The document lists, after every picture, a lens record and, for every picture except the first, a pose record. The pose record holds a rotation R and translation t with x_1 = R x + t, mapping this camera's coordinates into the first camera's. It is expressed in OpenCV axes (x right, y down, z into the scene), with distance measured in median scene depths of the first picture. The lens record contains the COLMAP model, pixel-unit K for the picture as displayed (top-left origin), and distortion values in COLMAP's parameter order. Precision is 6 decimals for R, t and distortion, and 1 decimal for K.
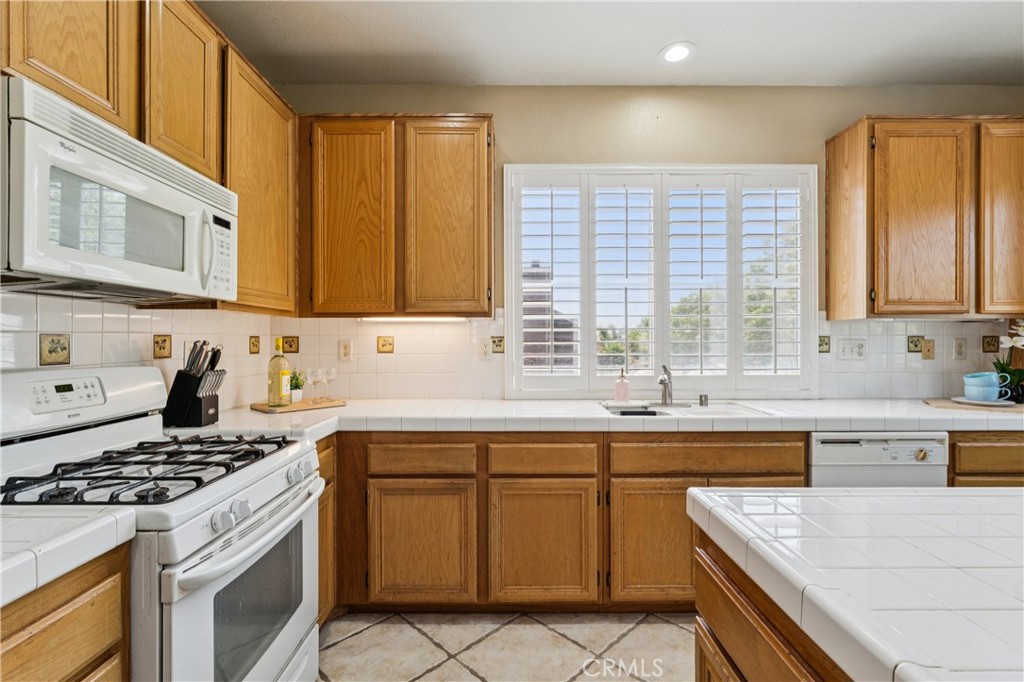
lens RADIAL K [[461.2, 0, 504.0], [0, 461.2, 341.7], [0, 0, 1]] dist [-0.002744, -0.000449]
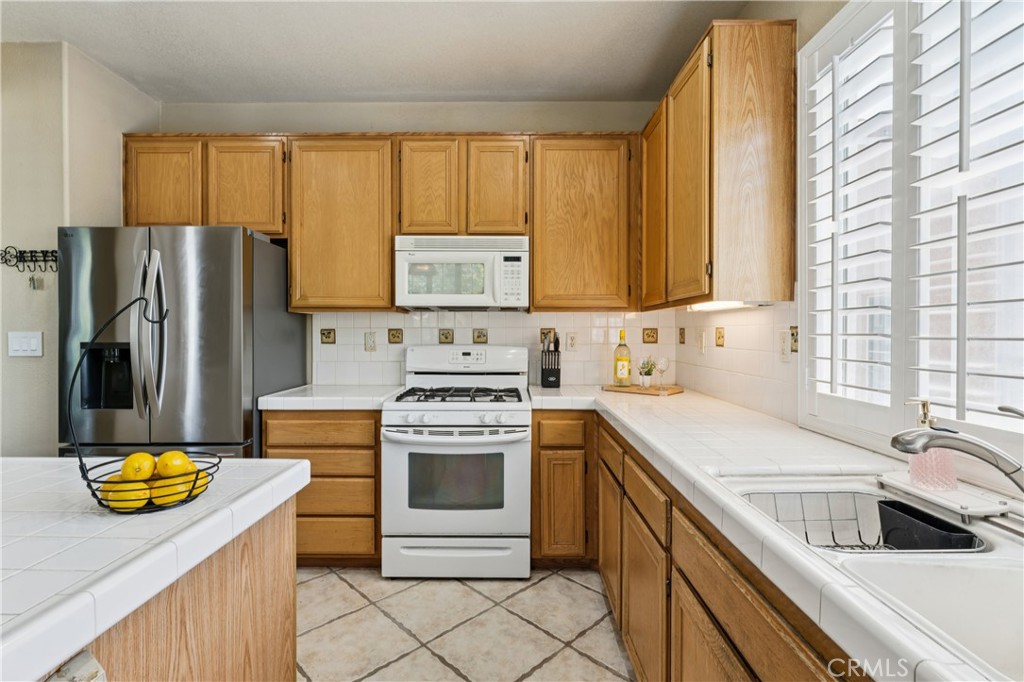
lens RADIAL K [[461.2, 0, 506.0], [0, 461.2, 334.3], [0, 0, 1]] dist [-0.002744, -0.000449]
pose [[0.009561, 0.007954, -0.999923, 0.932451], [-0.002254, 0.999966, 0.007932, -0.006819], [0.999952, 0.002178, 0.009579, 0.890605]]
